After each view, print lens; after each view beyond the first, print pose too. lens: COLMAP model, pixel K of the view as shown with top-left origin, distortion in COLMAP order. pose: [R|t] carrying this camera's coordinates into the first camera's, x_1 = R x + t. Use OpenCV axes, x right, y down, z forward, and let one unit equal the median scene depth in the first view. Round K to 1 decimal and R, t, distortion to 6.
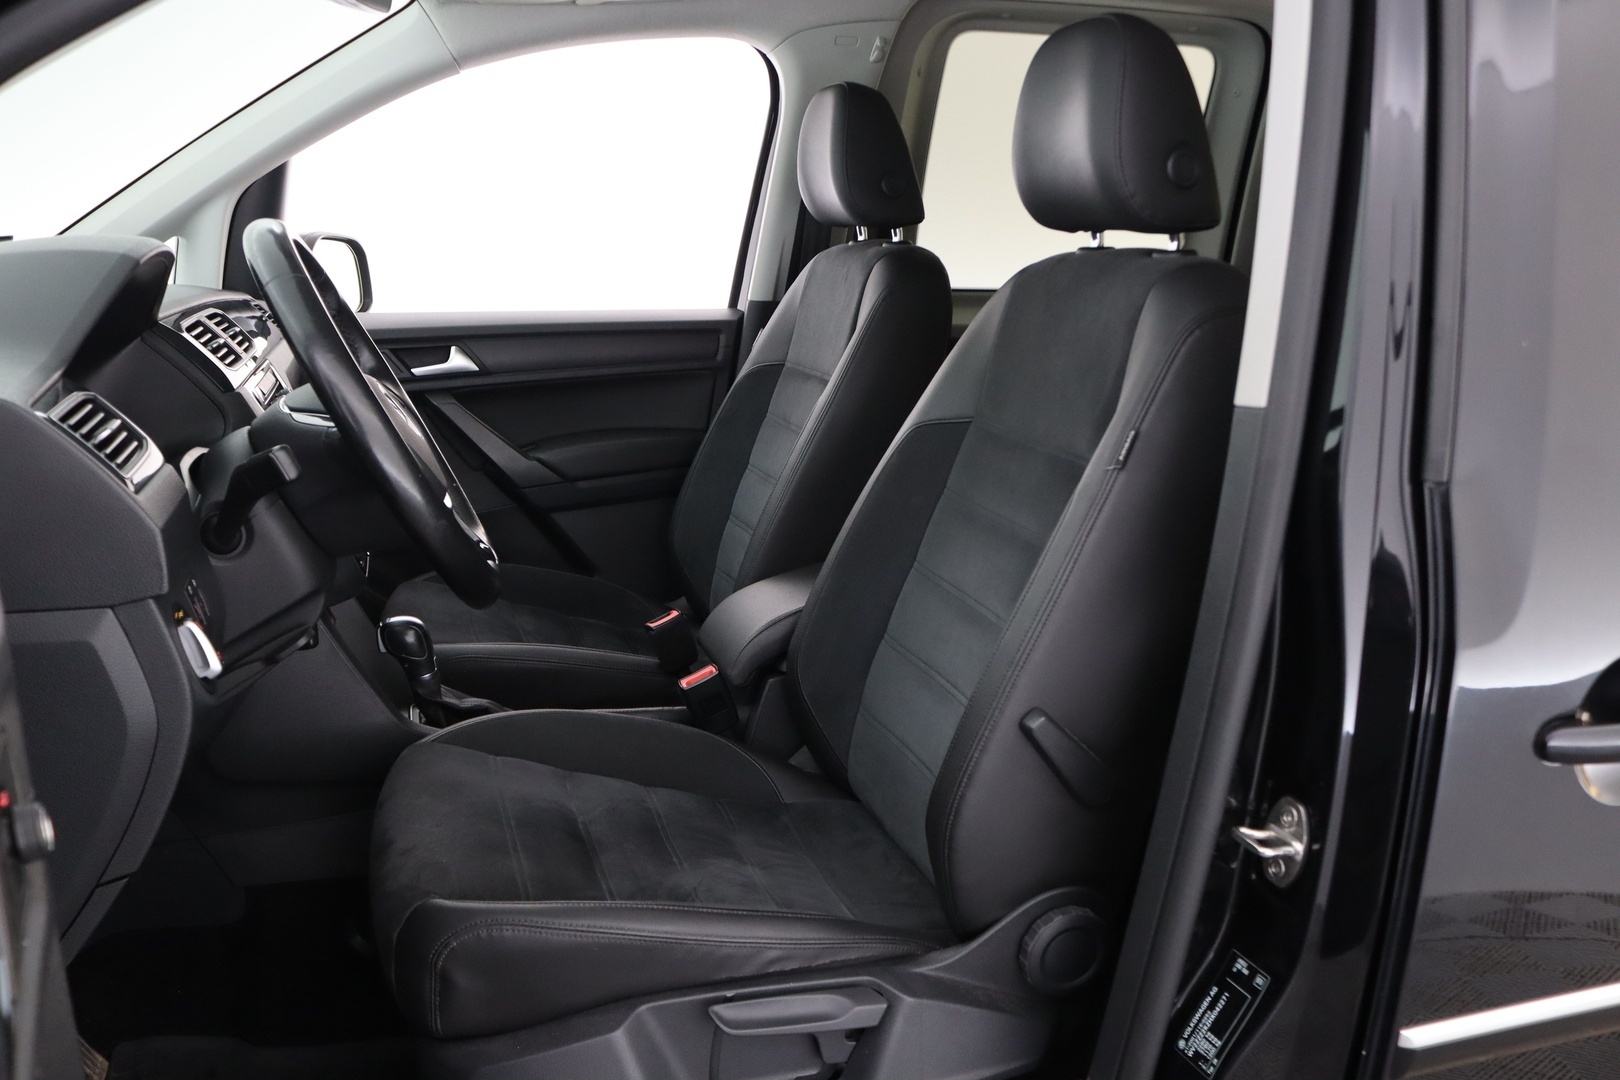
lens RADIAL K [[1404.6, 0, 810.0], [0, 1404.6, 540.0], [0, 0, 1]] dist [-0.078574, 0.002786]
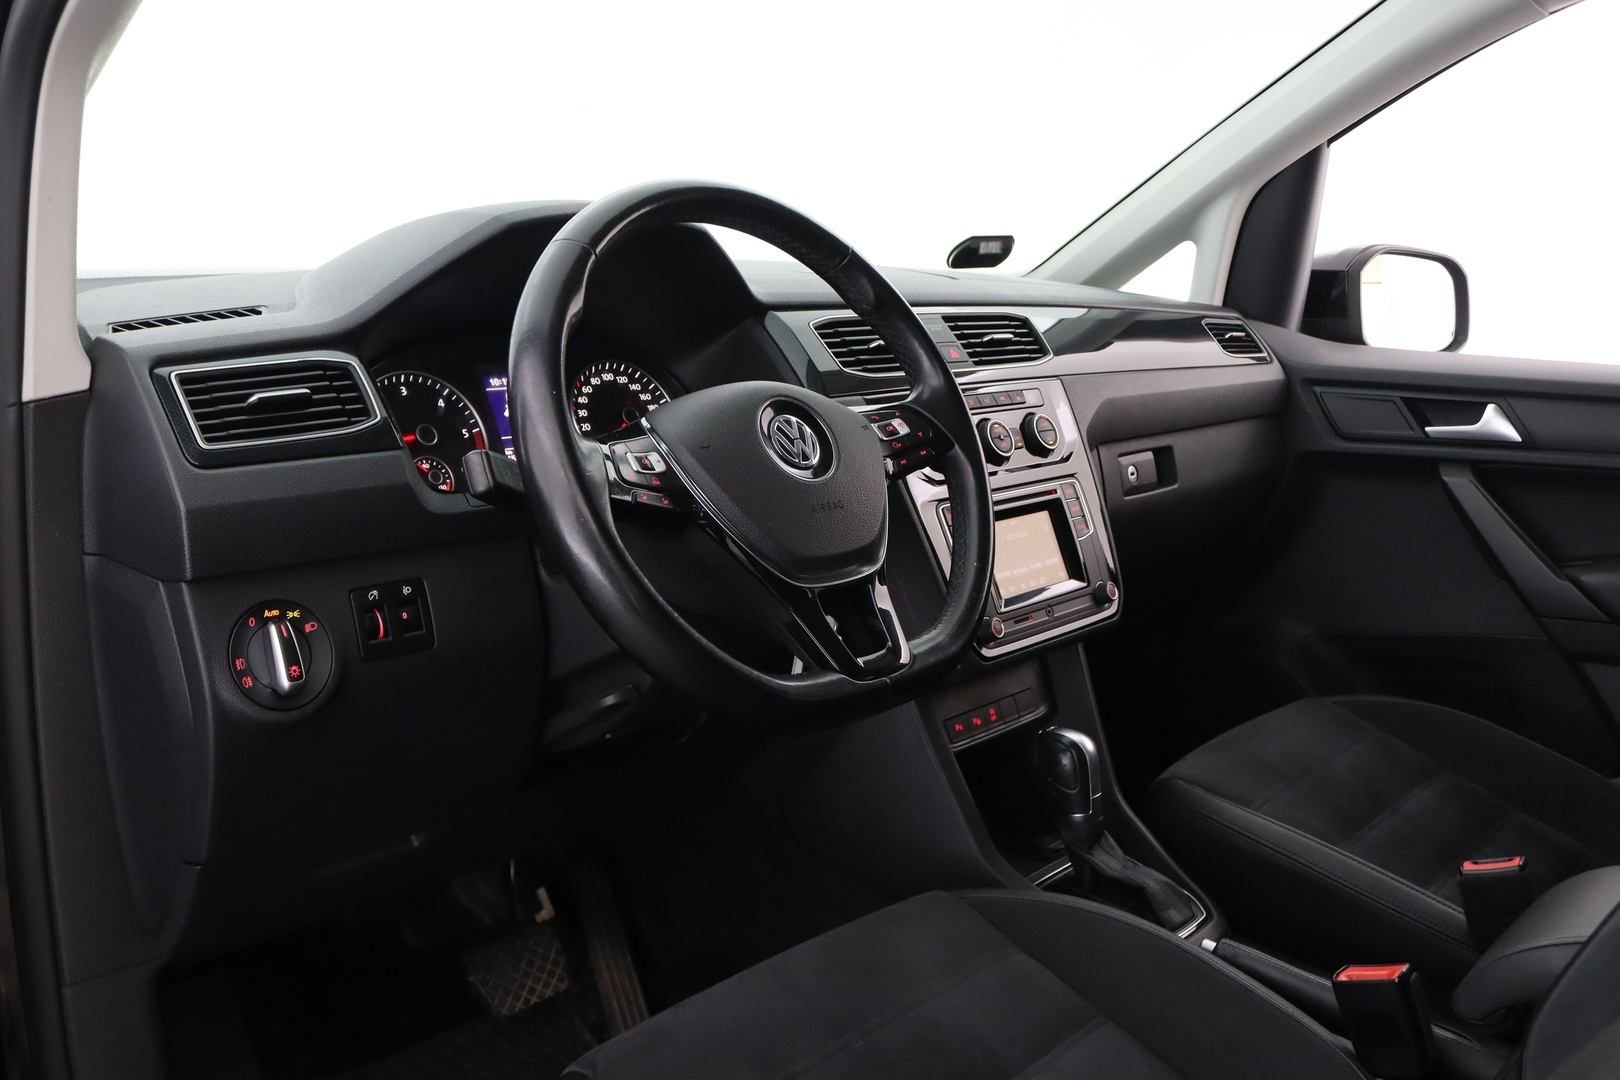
lens RADIAL K [[1404.6, 0, 810.0], [0, 1404.6, 540.0], [0, 0, 1]] dist [-0.078574, 0.002786]
pose [[0.483780, 0.170863, -0.858349, 0.194812], [-0.203645, 0.975814, 0.079468, -0.054972], [0.851167, 0.136353, 0.506875, 0.351450]]
